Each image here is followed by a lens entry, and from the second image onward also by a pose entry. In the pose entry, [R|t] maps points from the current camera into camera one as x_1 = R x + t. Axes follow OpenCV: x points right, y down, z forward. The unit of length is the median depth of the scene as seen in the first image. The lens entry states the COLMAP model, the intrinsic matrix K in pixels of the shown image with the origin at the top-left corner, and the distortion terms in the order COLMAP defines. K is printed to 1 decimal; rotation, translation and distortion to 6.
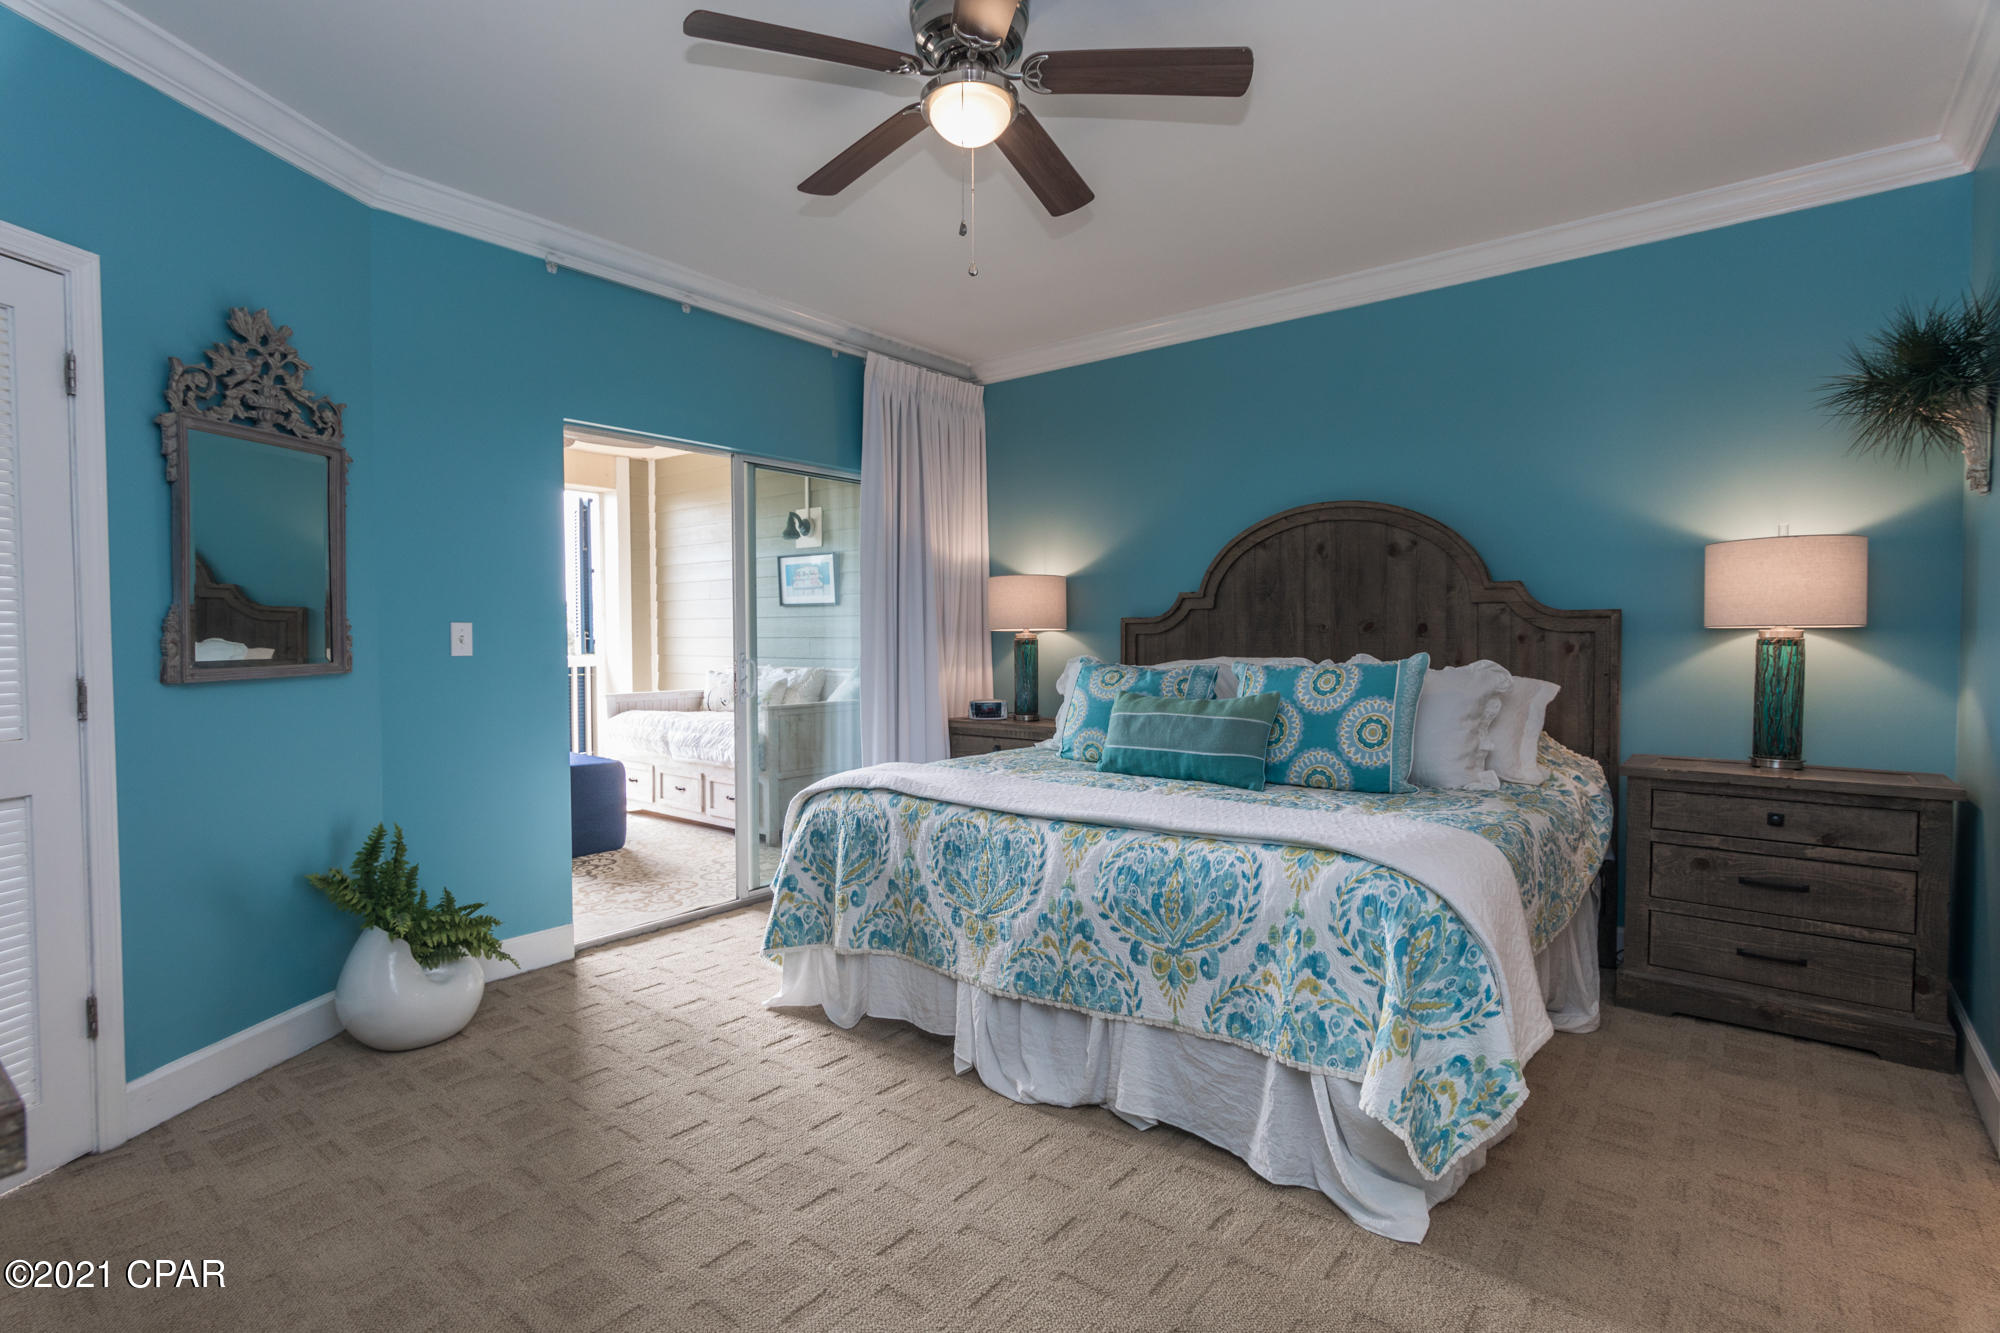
lens RADIAL K [[965.6, 0, 997.0], [0, 965.6, 663.7], [0, 0, 1]] dist [0.005366, 0.001116]
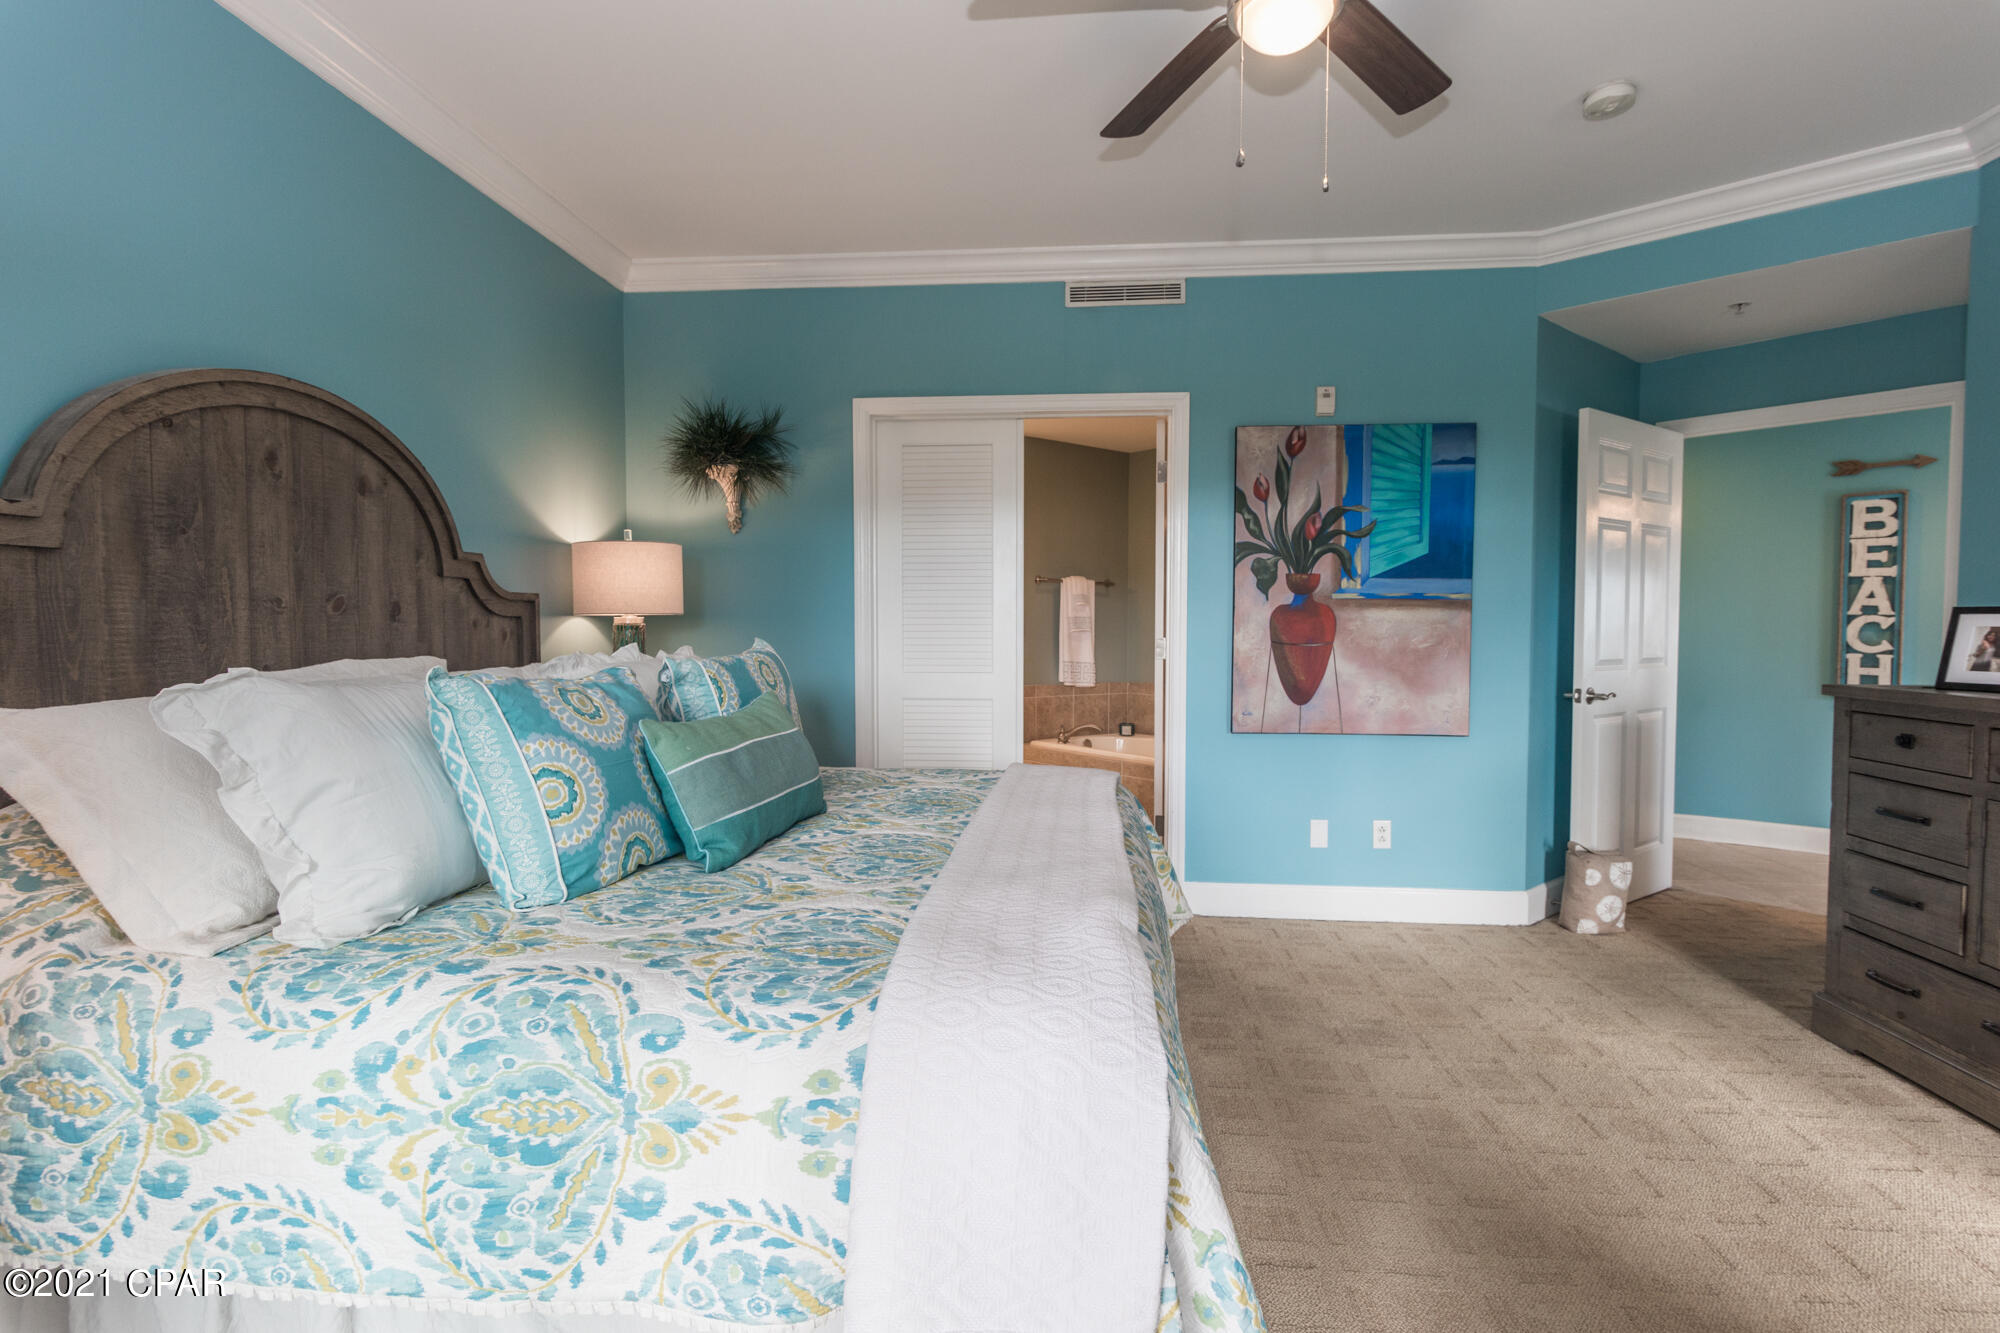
lens RADIAL K [[977.2, 0, 989.3], [0, 977.2, 665.2], [0, 0, 1]] dist [0.005884, 0.000379]
pose [[-0.535817, -0.033553, 0.843667, -0.499159], [0.025347, 0.998120, 0.055794, -0.032953], [-0.843953, 0.051280, -0.533960, 1.350753]]
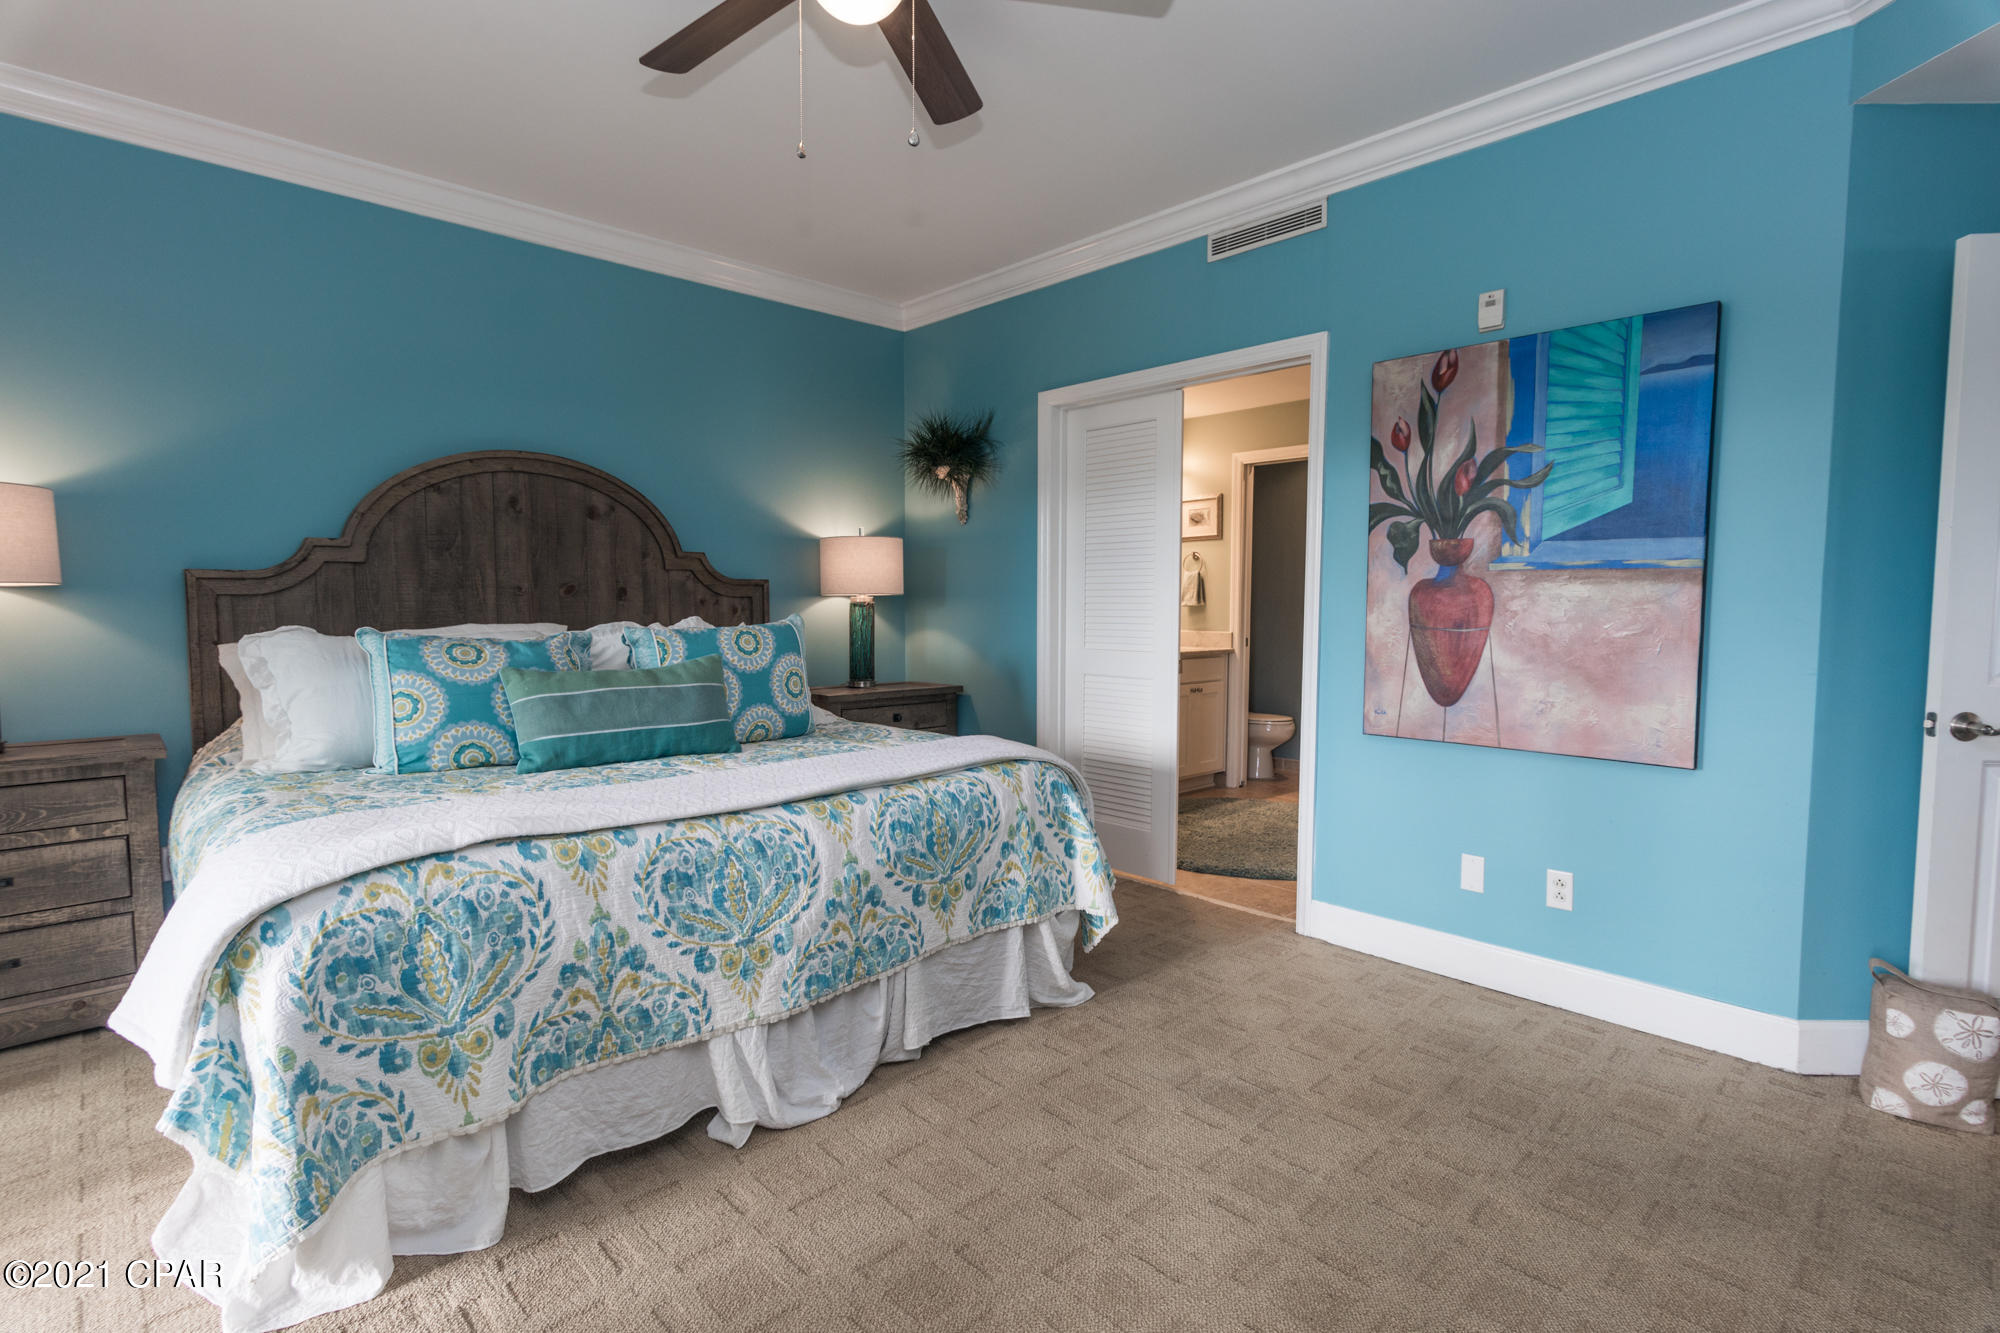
lens RADIAL K [[947.7, 0, 1008.5], [0, 947.7, 663.9], [0, 0, 1]] dist [0.003113, 0.000058]
pose [[0.142661, -0.062617, 0.987789, -0.677470], [0.027075, 0.997870, 0.059346, -0.011950], [-0.989401, 0.018278, 0.144053, 0.590225]]
